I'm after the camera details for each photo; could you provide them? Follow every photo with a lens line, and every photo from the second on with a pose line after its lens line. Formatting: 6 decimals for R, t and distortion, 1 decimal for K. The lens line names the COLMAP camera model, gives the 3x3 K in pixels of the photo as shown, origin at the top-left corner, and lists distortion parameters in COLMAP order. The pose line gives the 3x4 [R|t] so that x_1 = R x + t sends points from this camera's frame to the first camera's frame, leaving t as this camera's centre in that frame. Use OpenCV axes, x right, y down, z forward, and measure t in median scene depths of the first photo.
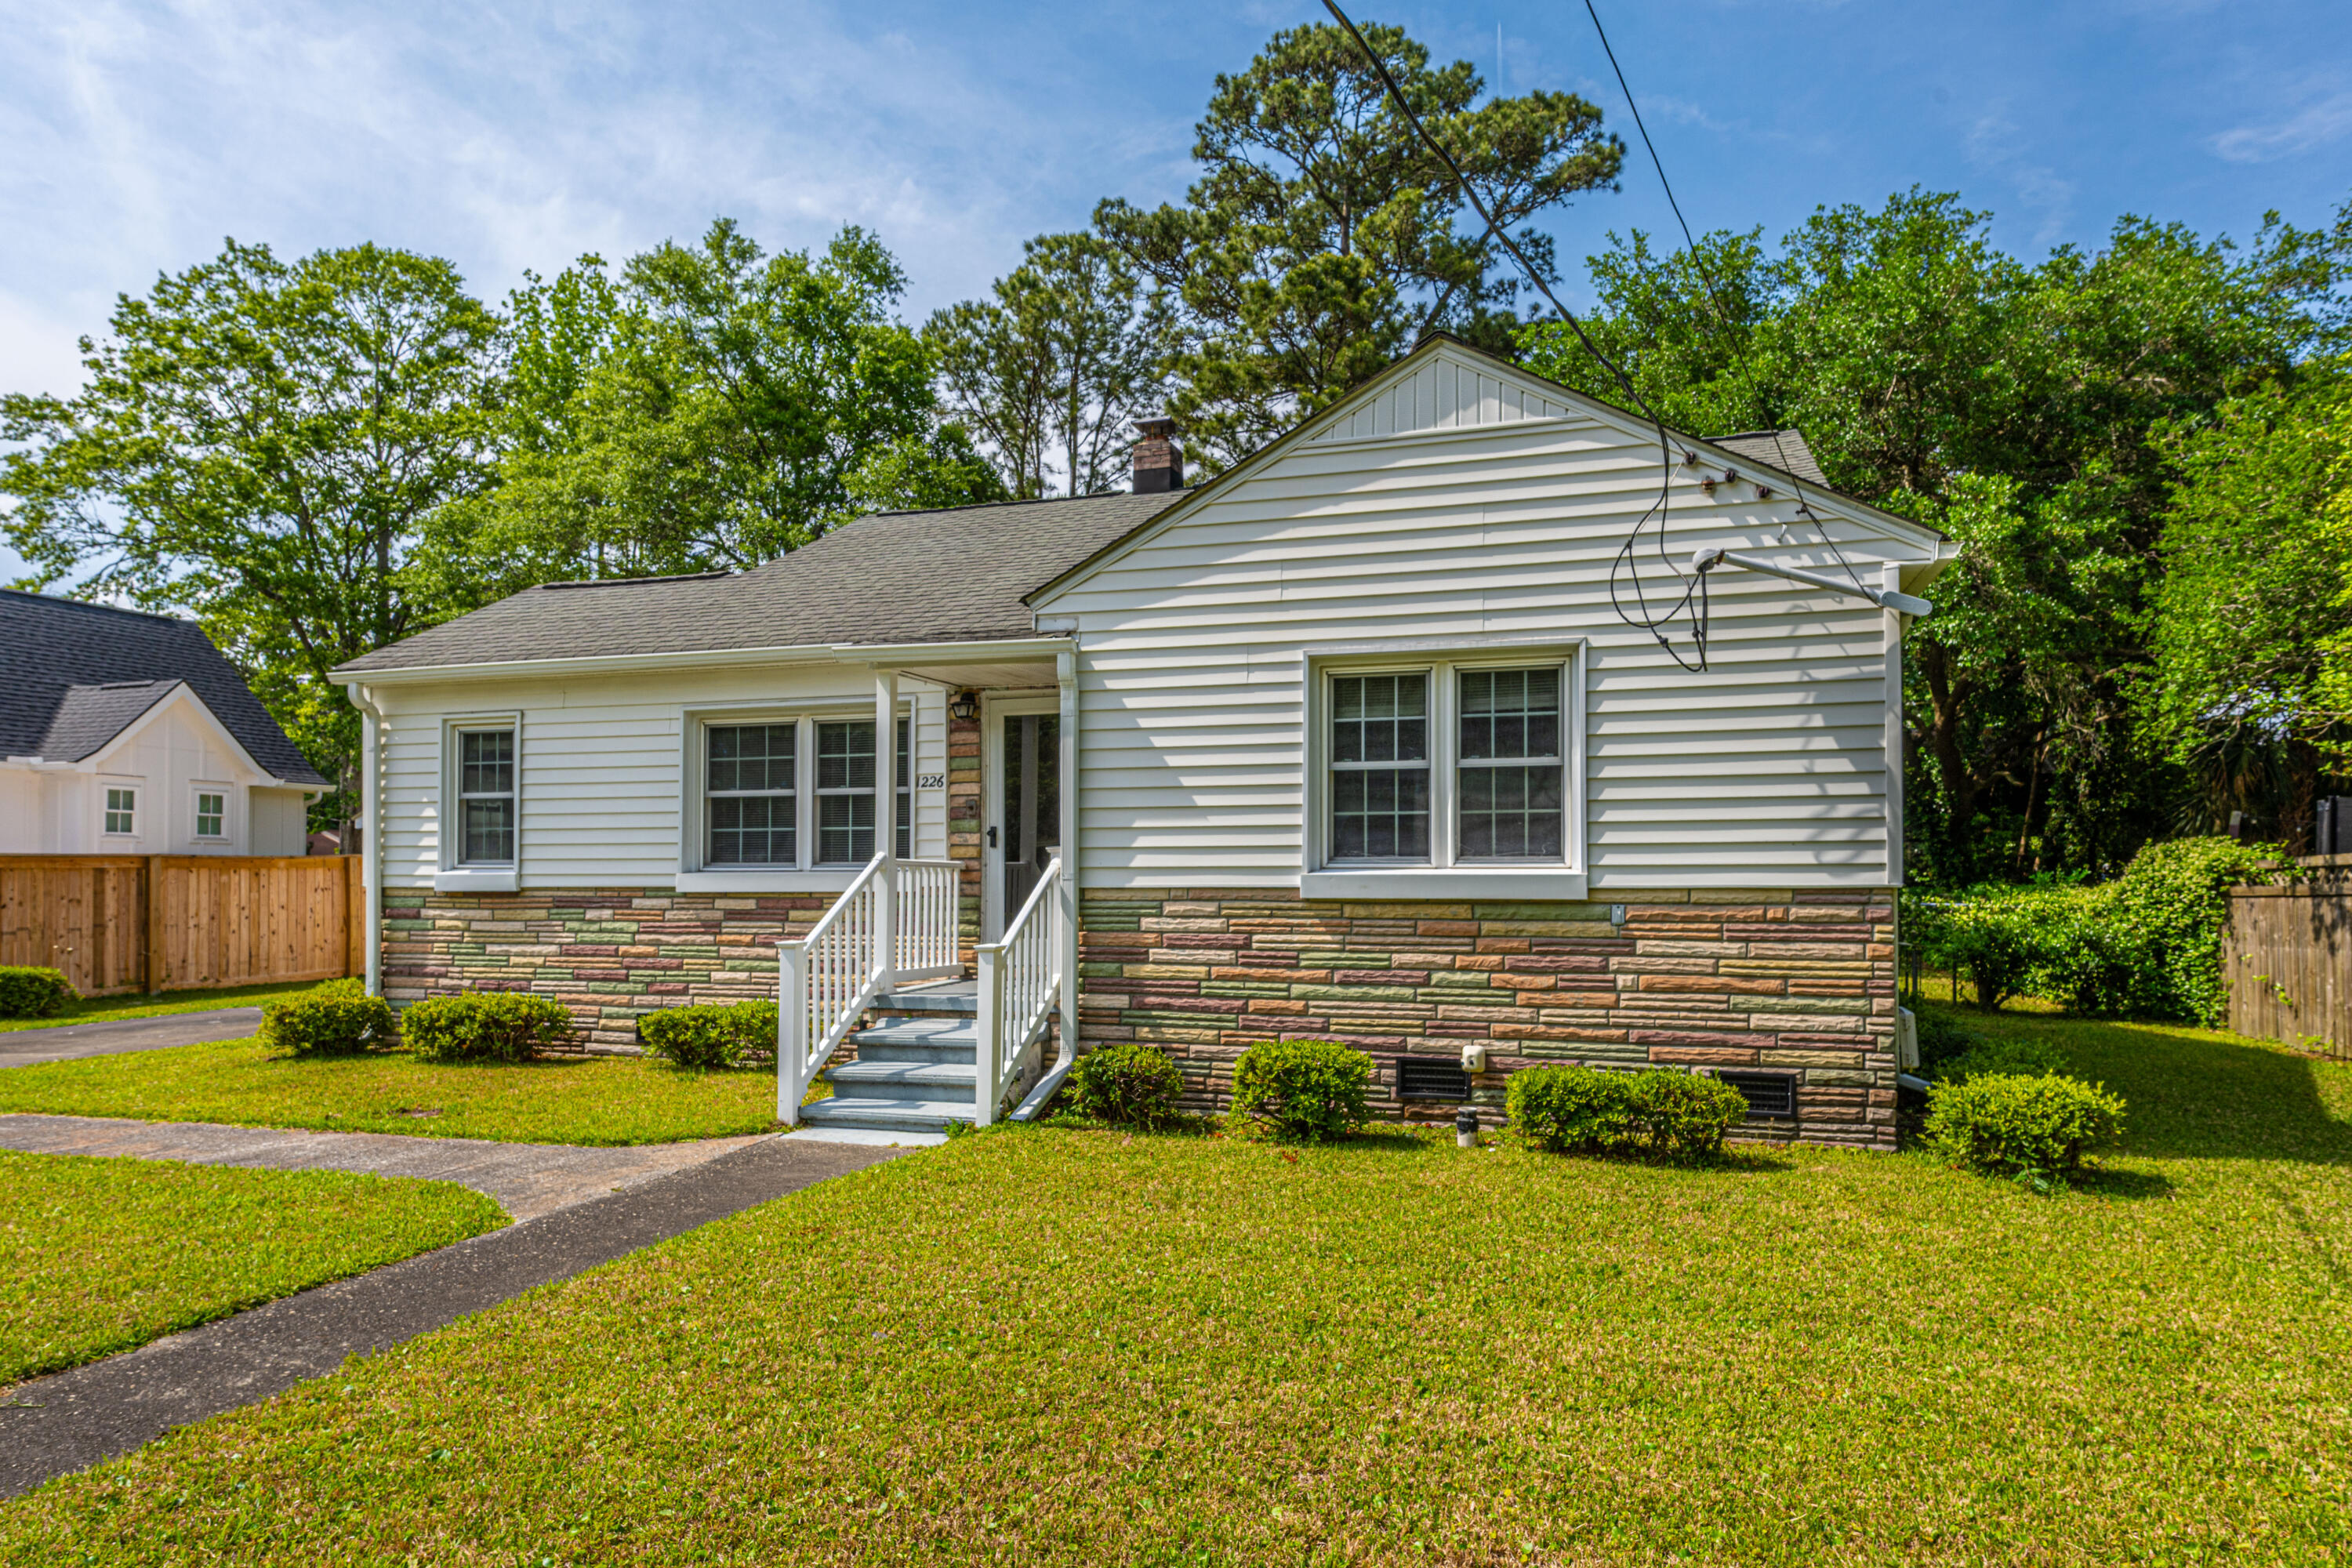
lens RADIAL K [[1393.3, 0, 1179.2], [0, 1393.3, 856.6], [0, 0, 1]] dist [0.016531, -0.000324]
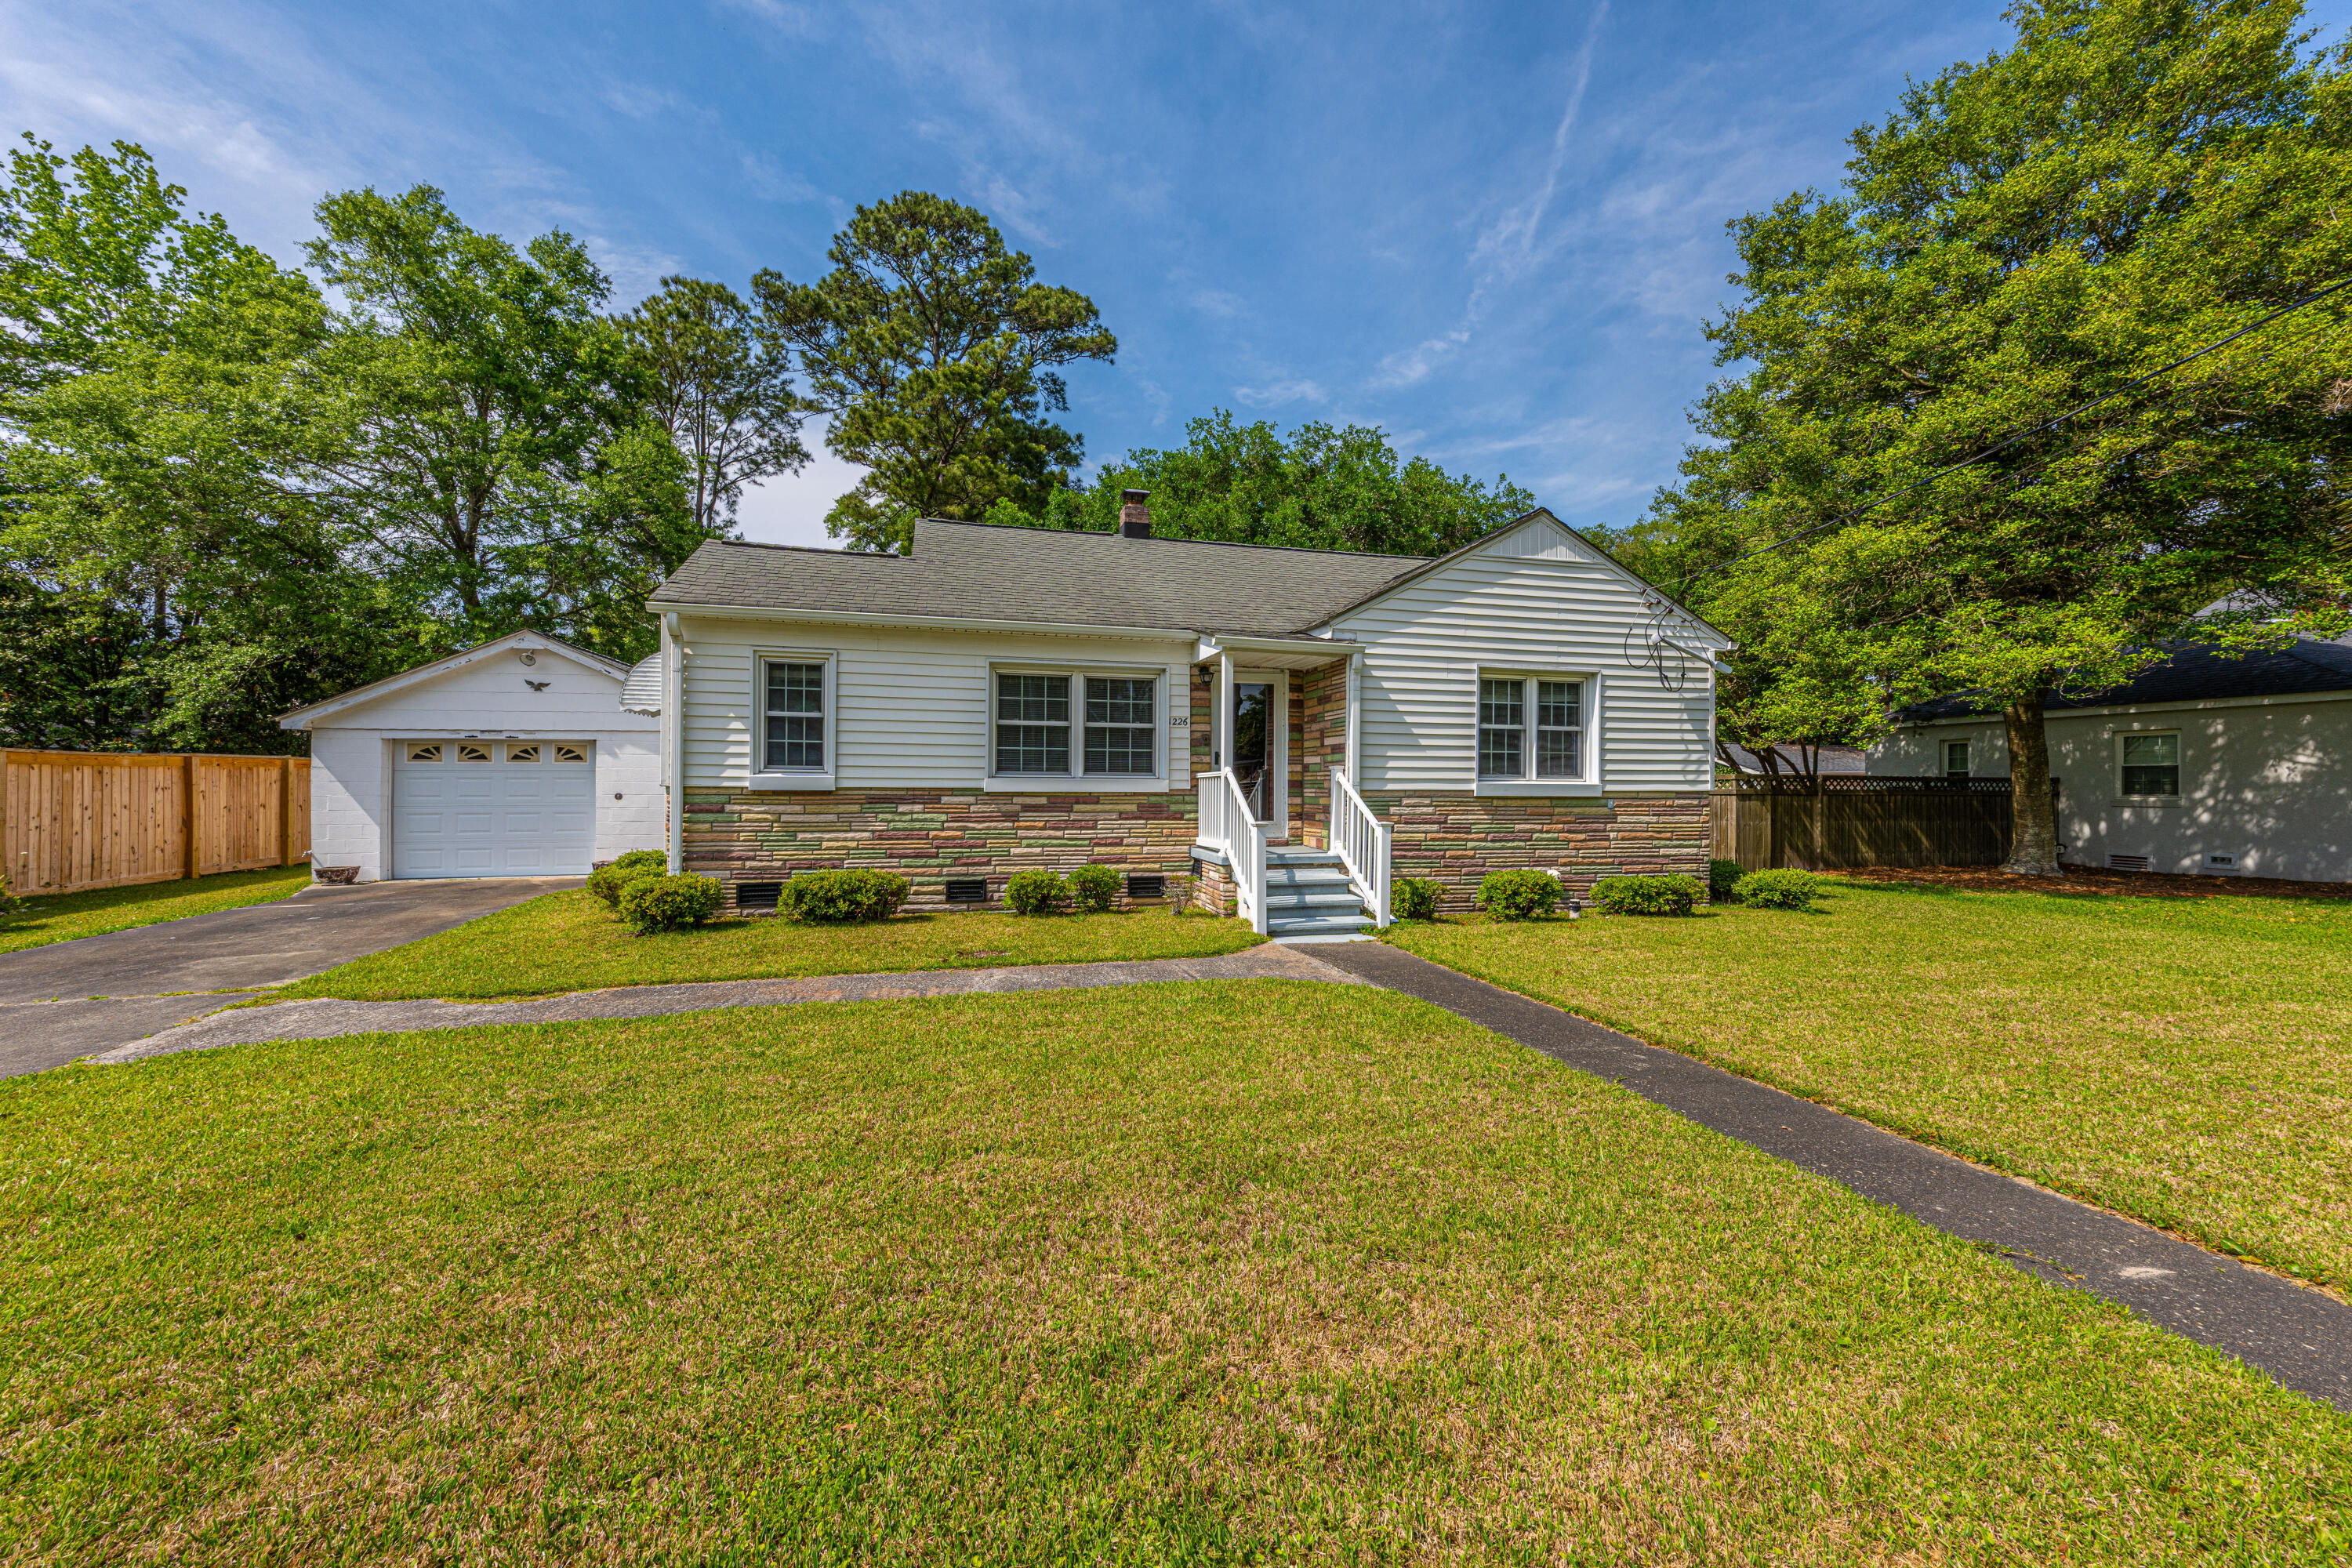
lens RADIAL K [[925.7, 0, 1185.0], [0, 925.7, 786.6], [0, 0, 1]] dist [0.029790, -0.000363]
pose [[0.847192, 0.006960, 0.531242, -0.692914], [-0.015139, 0.999824, 0.011043, 0.007204], [-0.531072, -0.017398, 0.847148, 0.112154]]
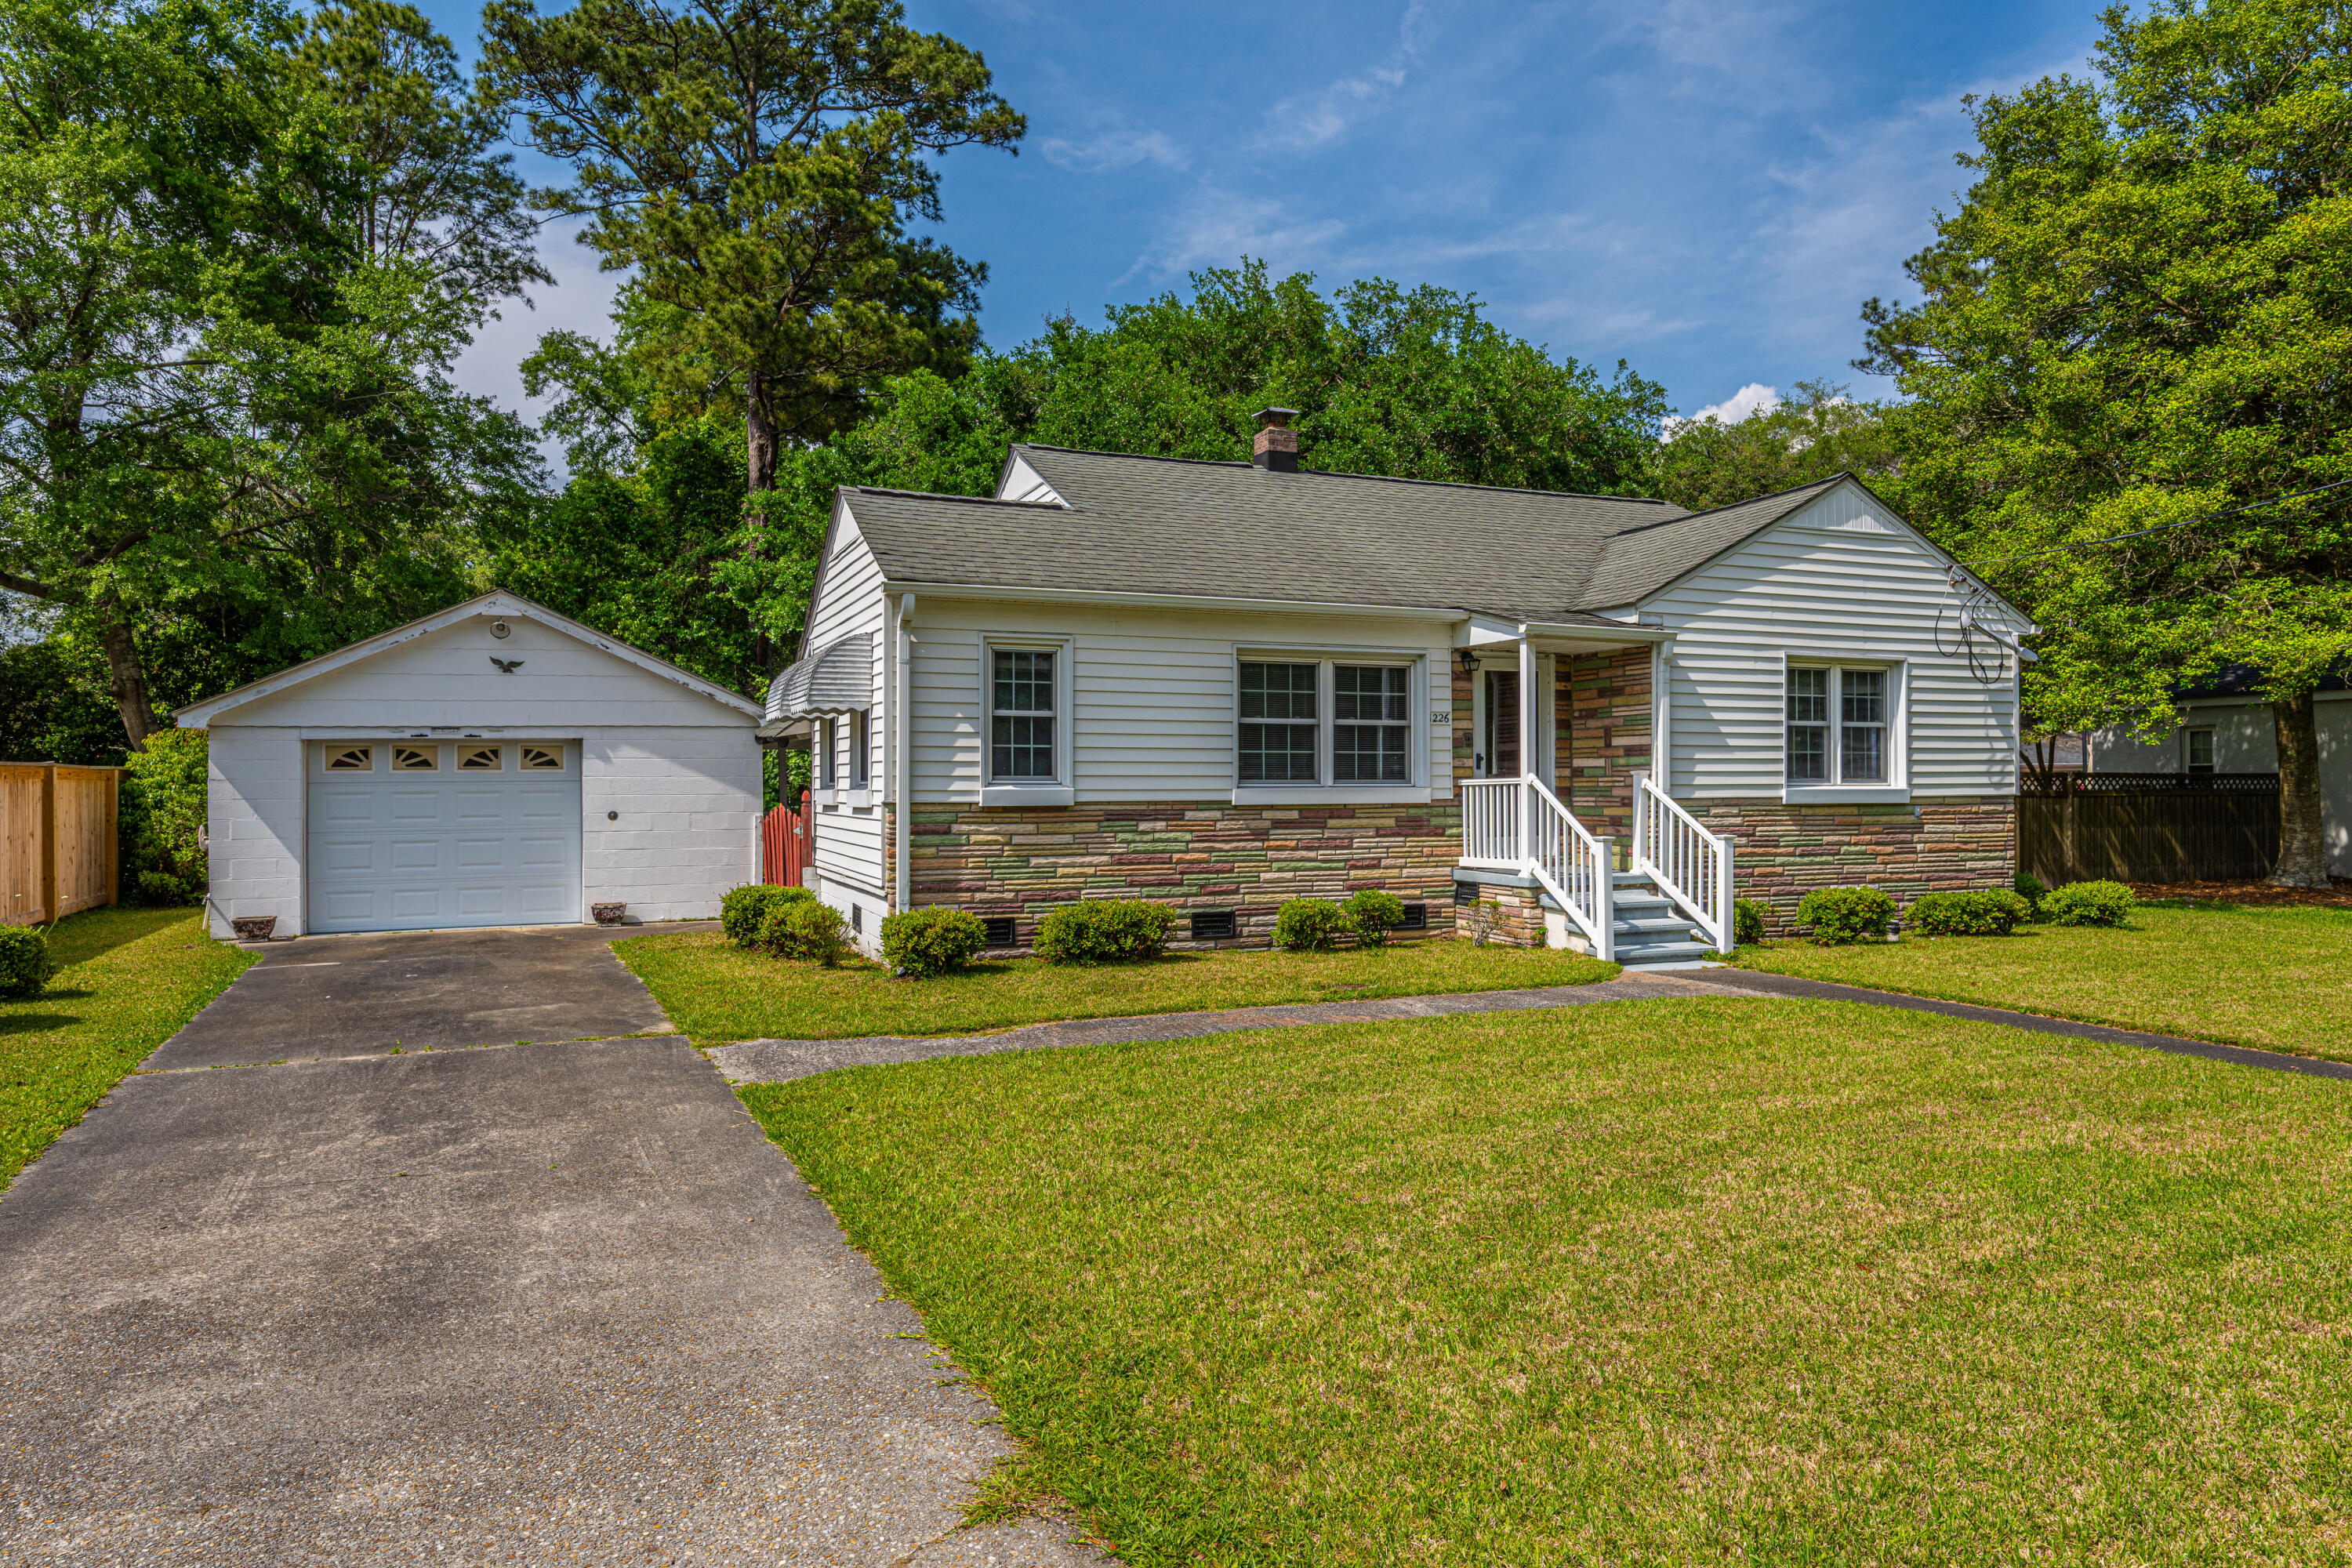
lens RADIAL K [[1513.3, 0, 1183.6], [0, 1513.3, 791.0], [0, 0, 1]] dist [0.025700, -0.013831]
pose [[0.760494, -0.001667, 0.649343, -1.220999], [-0.007560, 0.999906, 0.011421, -0.000043], [-0.649301, -0.013595, 0.760410, 0.079556]]
